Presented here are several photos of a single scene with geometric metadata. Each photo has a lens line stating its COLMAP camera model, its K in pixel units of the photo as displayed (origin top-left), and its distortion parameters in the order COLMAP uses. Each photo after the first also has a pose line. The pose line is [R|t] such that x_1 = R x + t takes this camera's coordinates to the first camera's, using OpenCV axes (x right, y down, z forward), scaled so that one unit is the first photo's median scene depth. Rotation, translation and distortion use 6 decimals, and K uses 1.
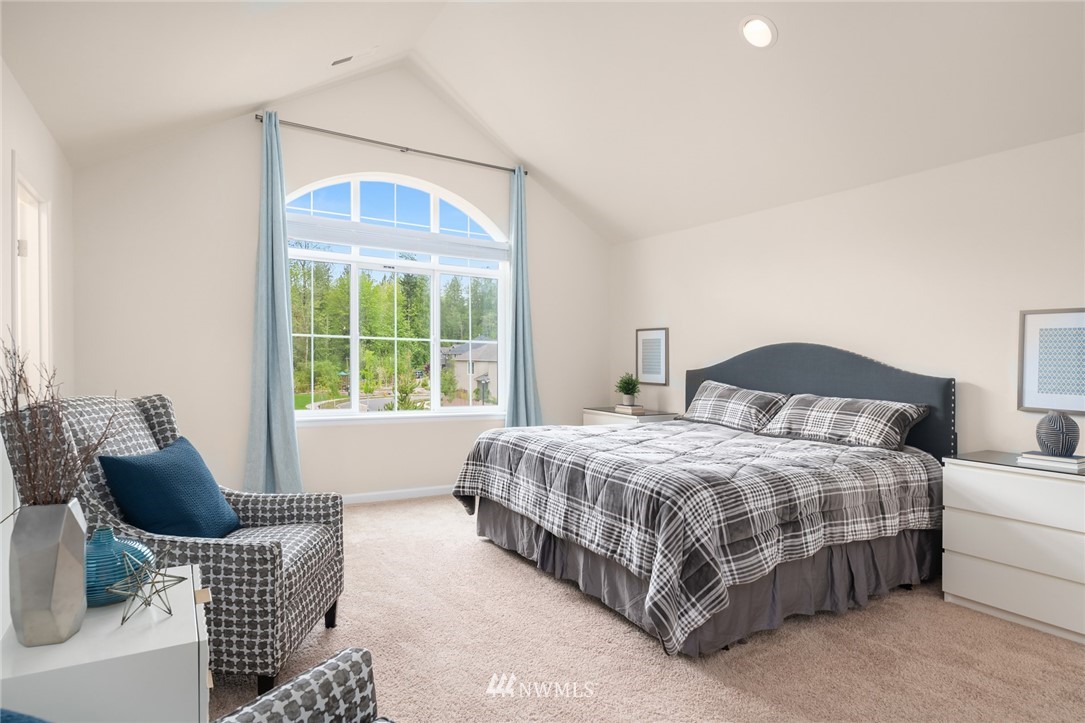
lens RADIAL K [[592.3, 0, 540.0], [0, 592.3, 366.8], [0, 0, 1]] dist [-0.002665, -0.002149]
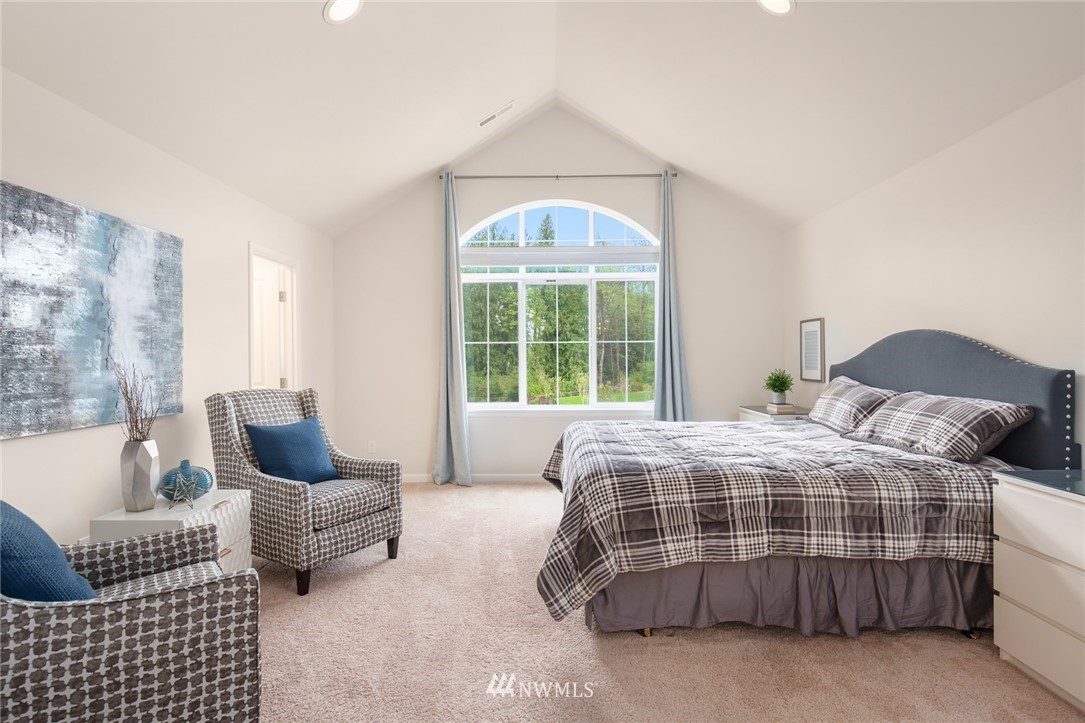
lens RADIAL K [[592.3, 0, 538.2], [0, 592.3, 361.0], [0, 0, 1]] dist [-0.002665, -0.002149]
pose [[0.842868, -0.022506, -0.537649, 0.636653], [0.017852, 0.999745, -0.013864, 0.007570], [0.537824, 0.002087, 0.843055, 0.024848]]
